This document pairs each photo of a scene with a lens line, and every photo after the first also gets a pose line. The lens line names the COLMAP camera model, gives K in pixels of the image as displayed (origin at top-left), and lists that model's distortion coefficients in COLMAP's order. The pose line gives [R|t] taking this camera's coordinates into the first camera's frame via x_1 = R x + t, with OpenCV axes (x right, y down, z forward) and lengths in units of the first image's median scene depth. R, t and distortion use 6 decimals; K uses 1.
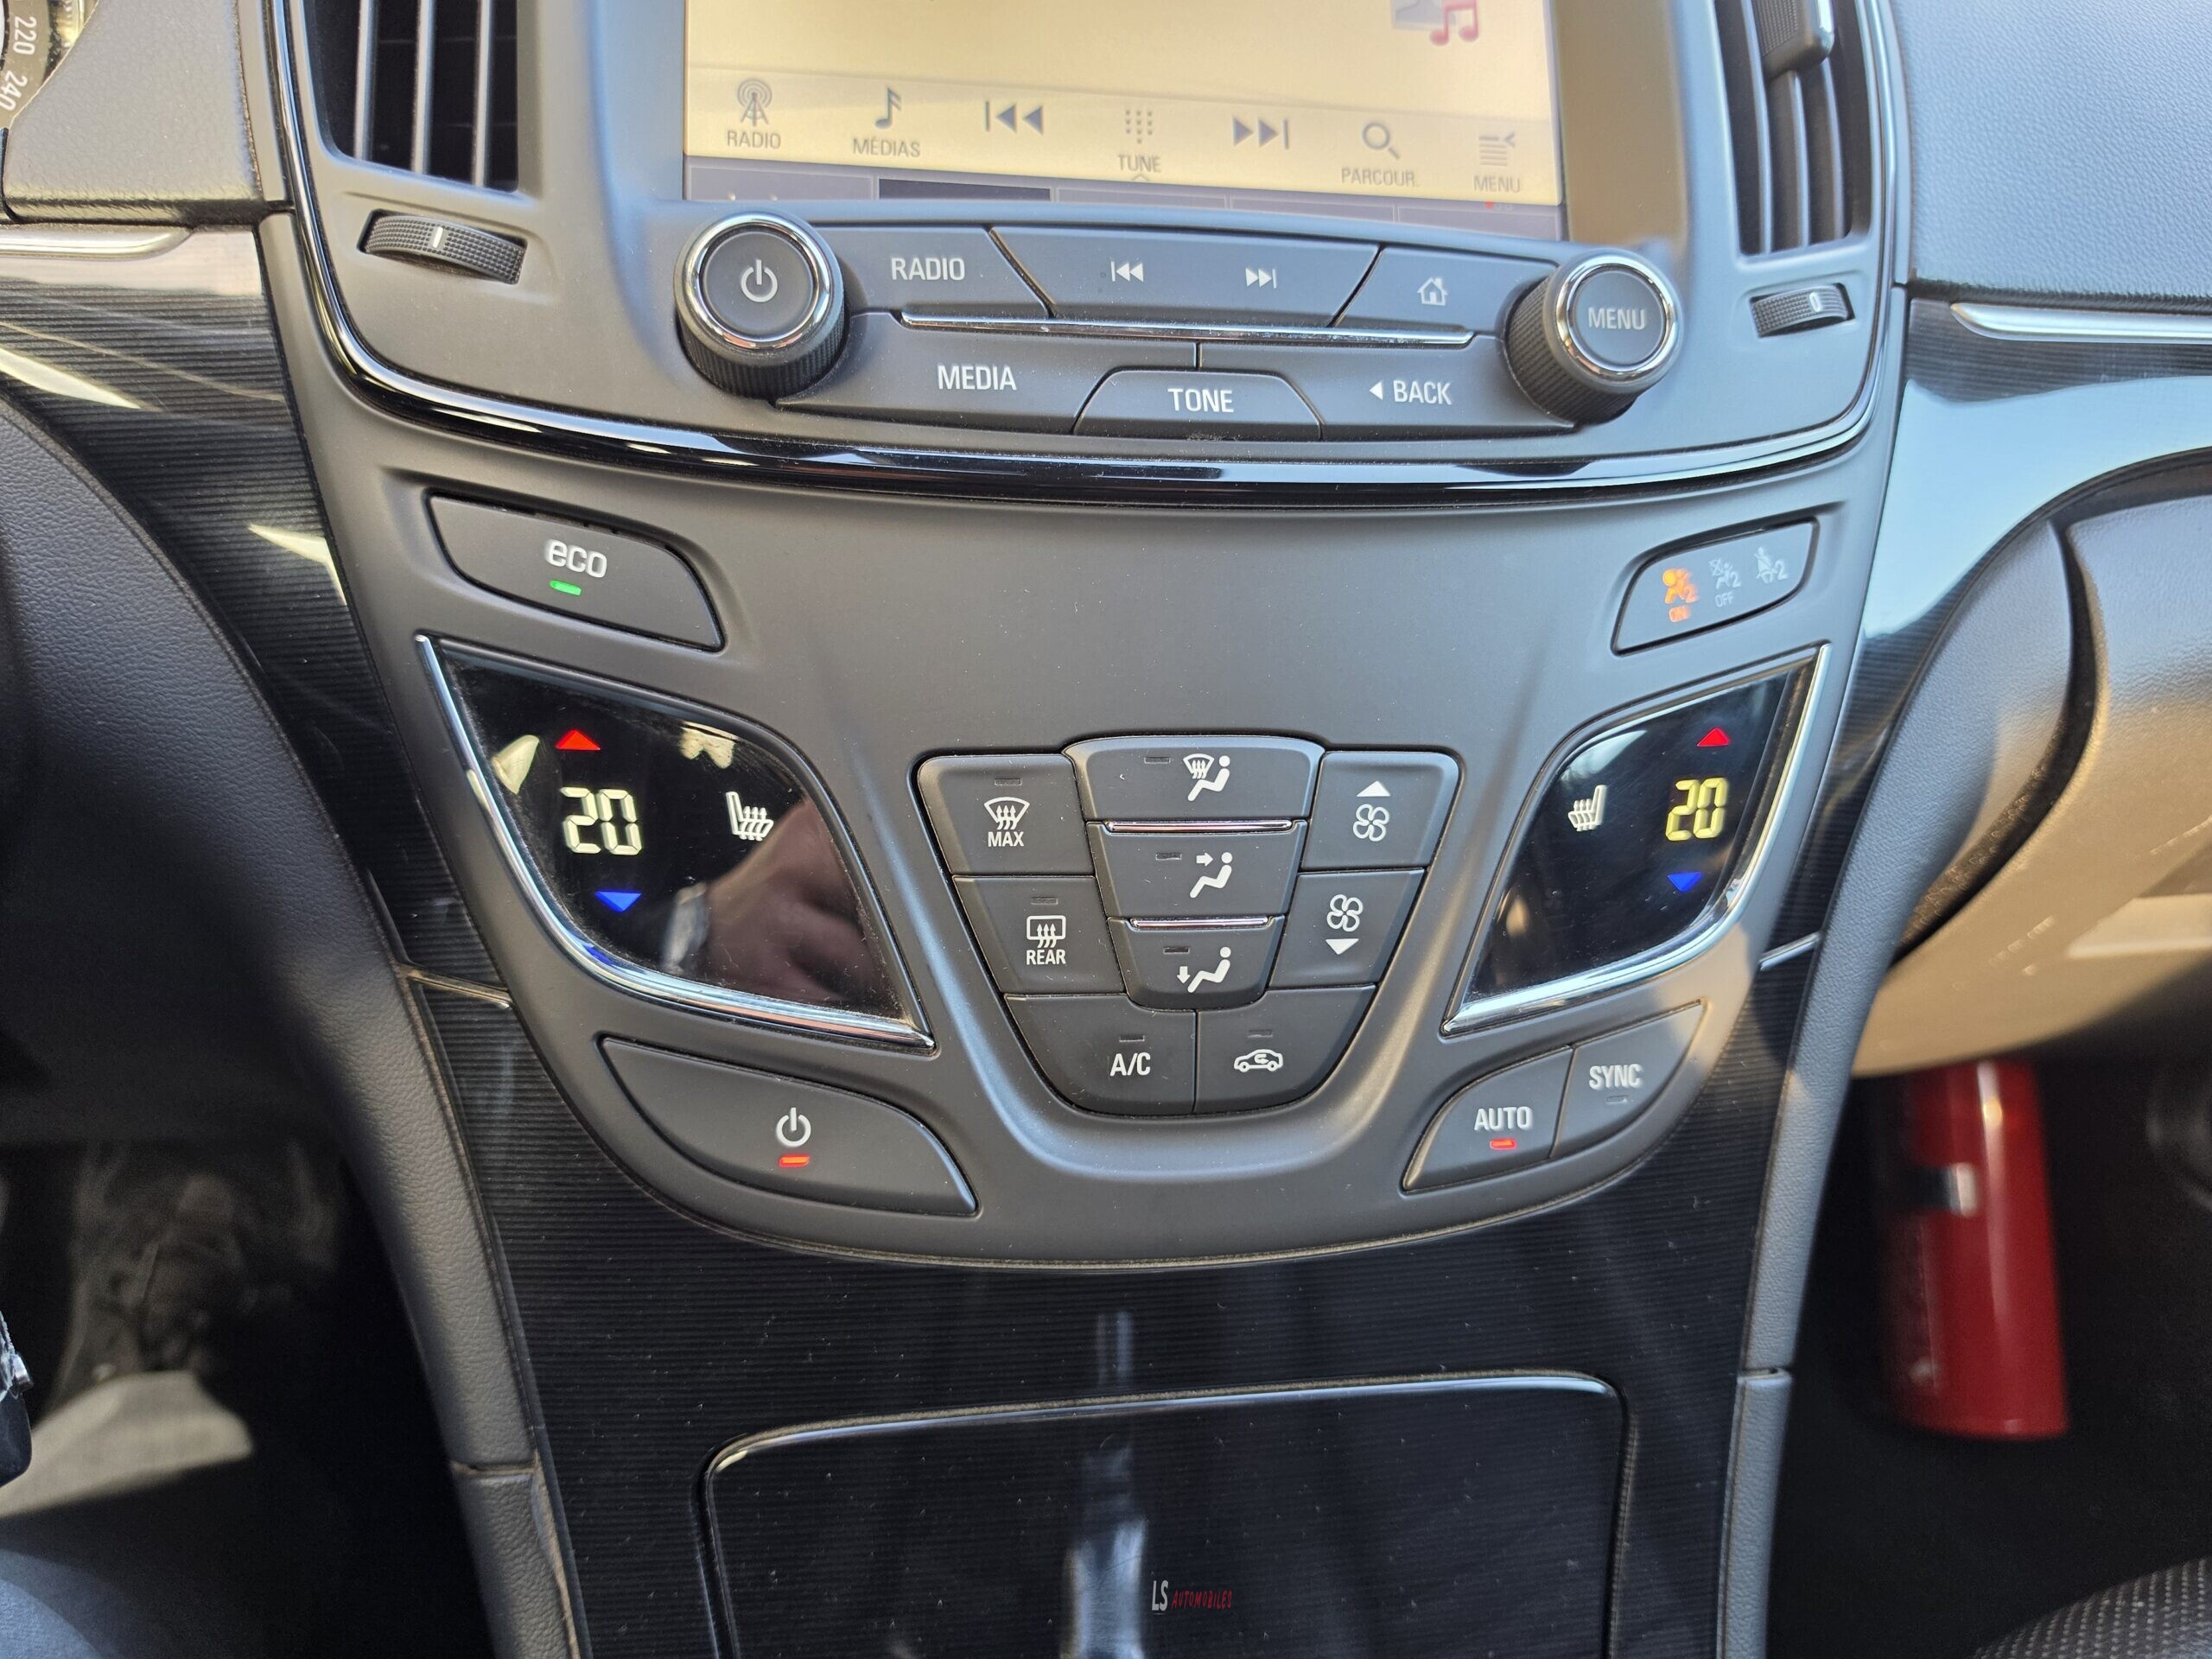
lens RADIAL K [[1713.8, 0, 1109.5], [0, 1713.8, 822.6], [0, 0, 1]] dist [0.081893, -0.267939]
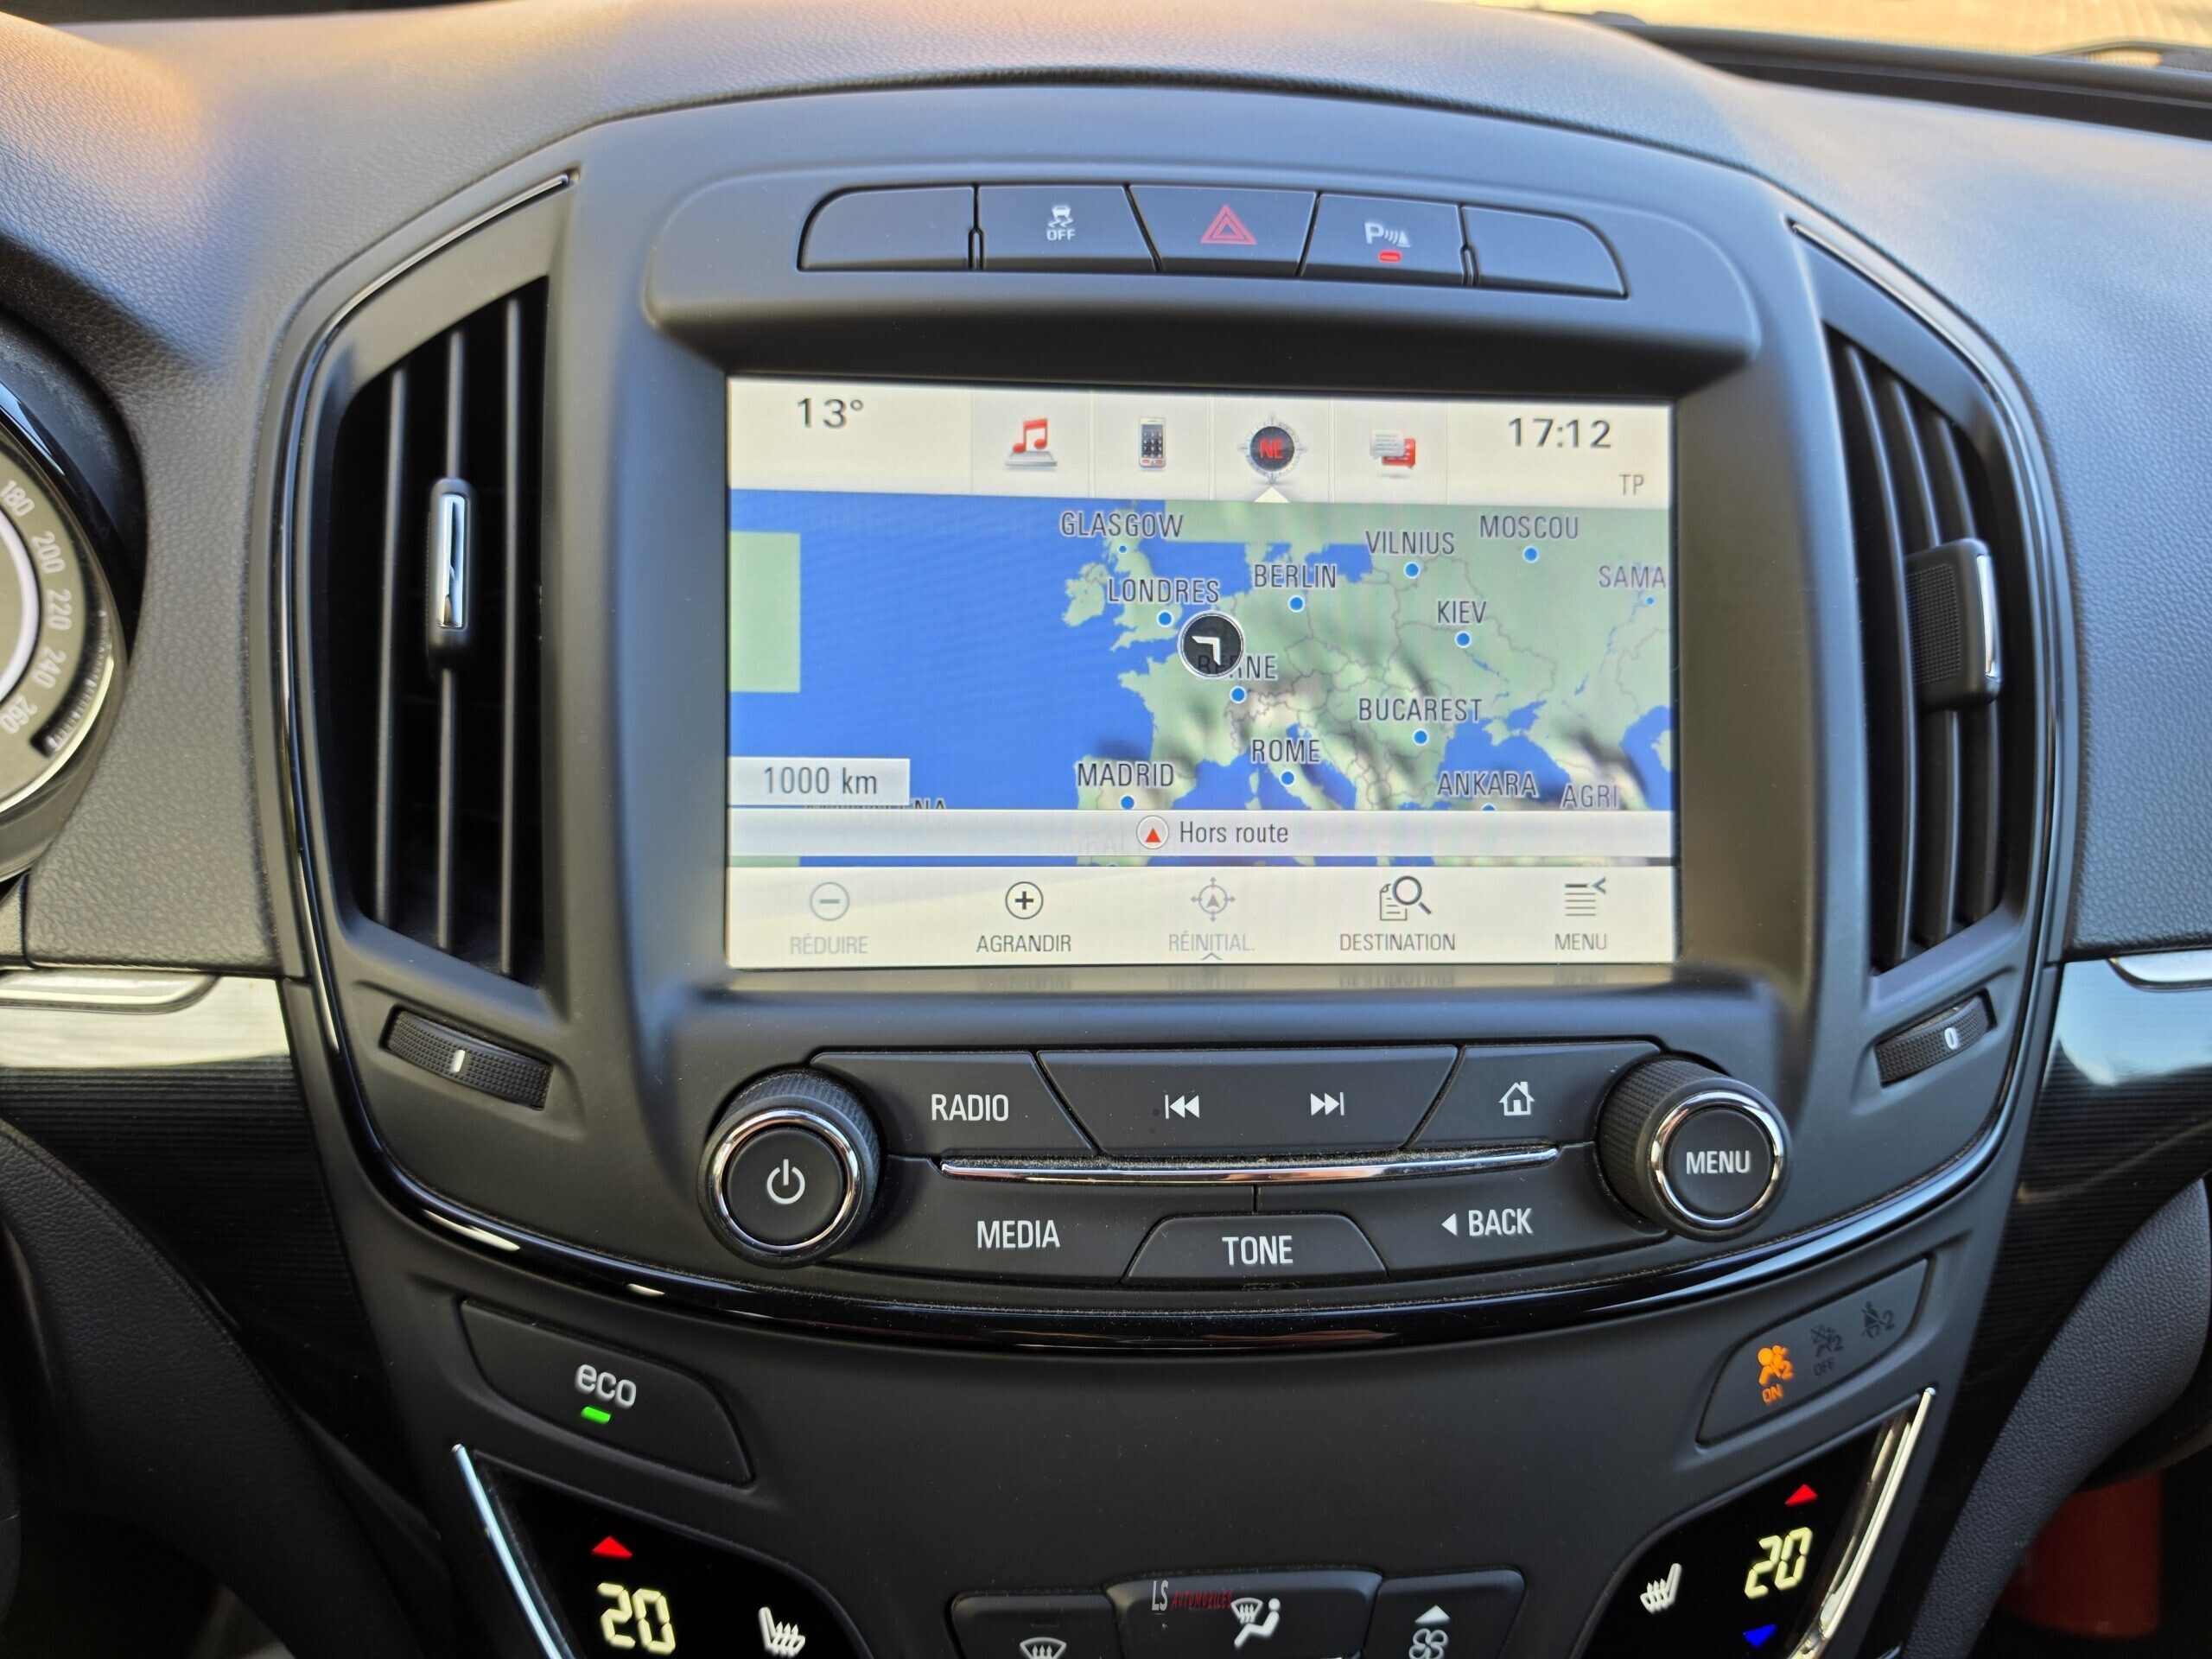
lens RADIAL K [[1713.8, 0, 1109.5], [0, 1713.8, 822.6], [0, 0, 1]] dist [0.081893, -0.267939]
pose [[0.997111, 0.027582, -0.070771, 0.032131], [-0.021165, 0.995729, 0.089867, -0.548691], [0.072948, -0.088110, 0.993436, 0.084128]]
